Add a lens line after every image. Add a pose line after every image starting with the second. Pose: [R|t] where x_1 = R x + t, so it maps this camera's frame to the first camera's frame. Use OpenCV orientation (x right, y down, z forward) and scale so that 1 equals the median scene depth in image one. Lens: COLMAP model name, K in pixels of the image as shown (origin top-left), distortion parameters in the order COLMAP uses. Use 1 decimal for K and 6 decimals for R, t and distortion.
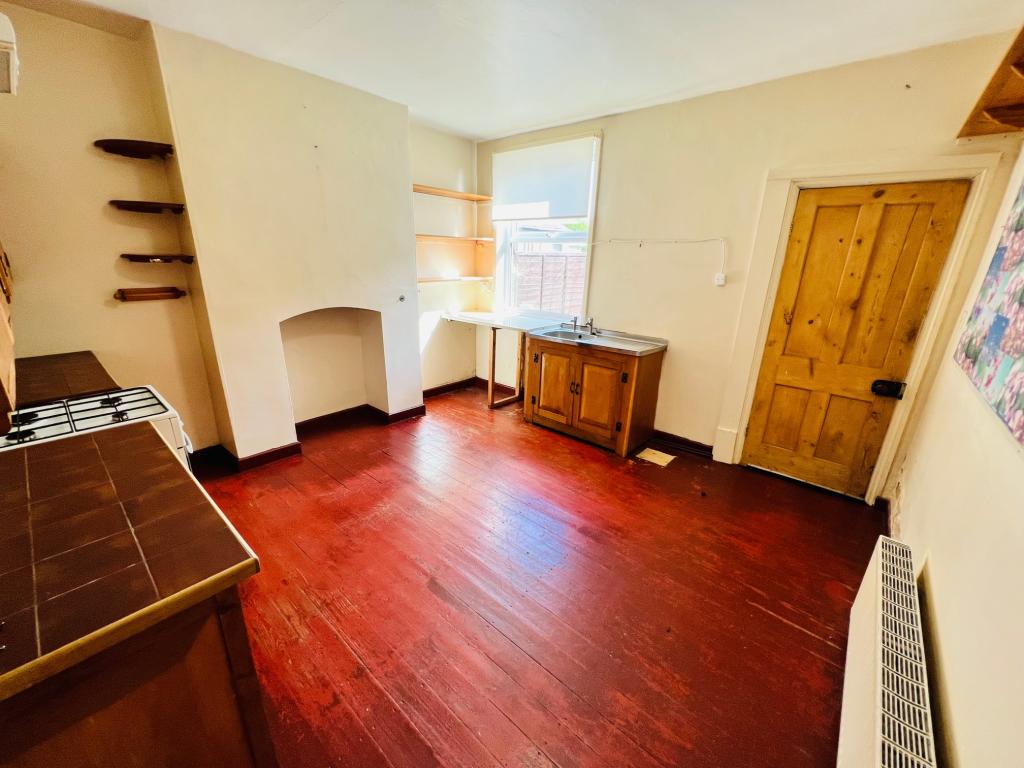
lens RADIAL K [[411.6, 0, 511.0], [0, 411.6, 385.7], [0, 0, 1]] dist [0.000019, 0.000019]
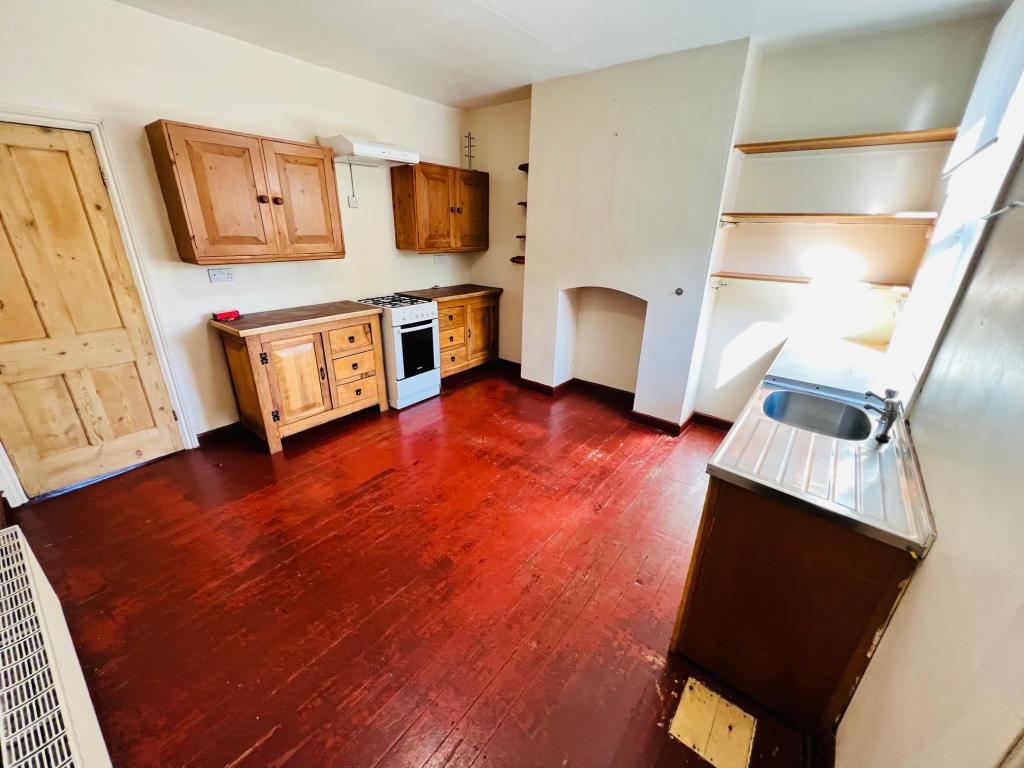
lens RADIAL K [[411.6, 0, 511.4], [0, 411.6, 387.1], [0, 0, 1]] dist [0.000019, 0.000019]
pose [[0.057917, 0.346907, -0.936110, 0.596609], [-0.323293, 0.893672, 0.311178, -0.196350], [0.944525, 0.284615, 0.163912, 0.615555]]
